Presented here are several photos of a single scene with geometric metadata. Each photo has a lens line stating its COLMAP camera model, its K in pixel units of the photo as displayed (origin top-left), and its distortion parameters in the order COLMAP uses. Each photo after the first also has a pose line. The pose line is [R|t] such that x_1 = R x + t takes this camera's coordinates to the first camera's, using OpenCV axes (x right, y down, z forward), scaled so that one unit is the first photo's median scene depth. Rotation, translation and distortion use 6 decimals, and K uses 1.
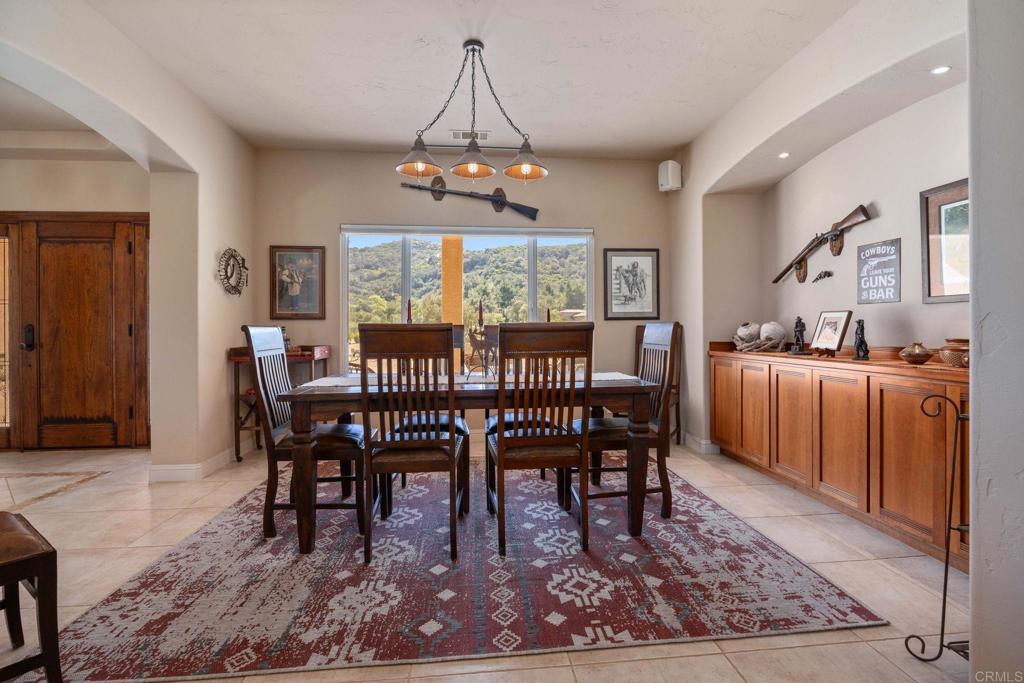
lens RADIAL K [[457.5, 0, 514.1], [0, 457.5, 337.7], [0, 0, 1]] dist [-0.005805, -0.000554]
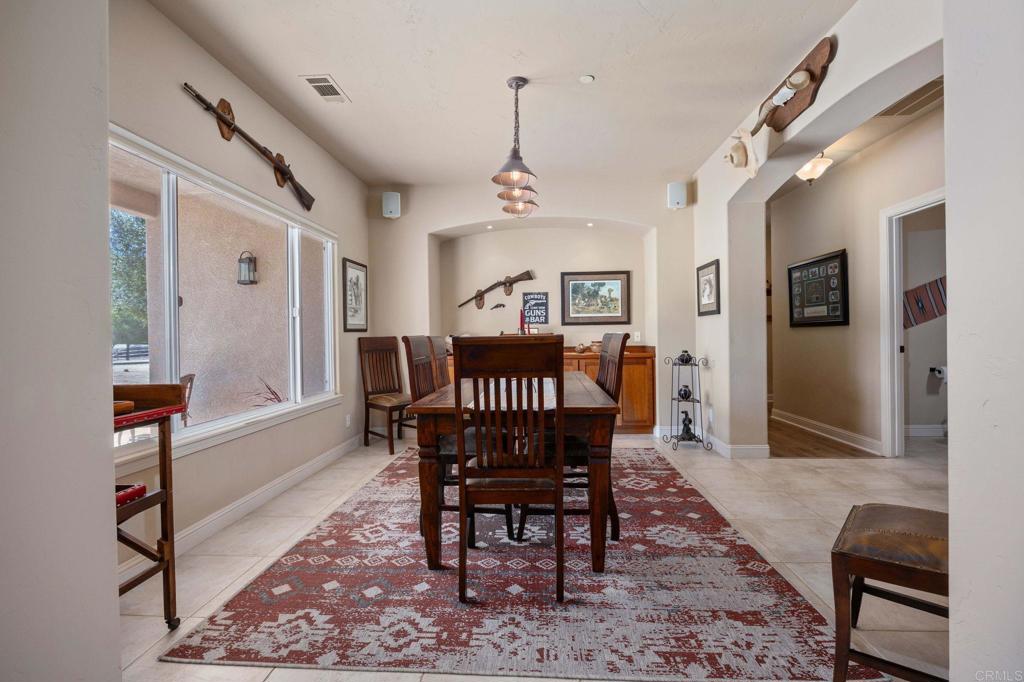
lens RADIAL K [[460.9, 0, 515.6], [0, 460.9, 340.8], [0, 0, 1]] dist [-0.004731, -0.000257]
pose [[0.156433, -0.006054, 0.987670, -1.610557], [0.036653, 0.999328, 0.000320, -0.015181], [-0.987008, 0.036151, 0.156550, 1.134310]]
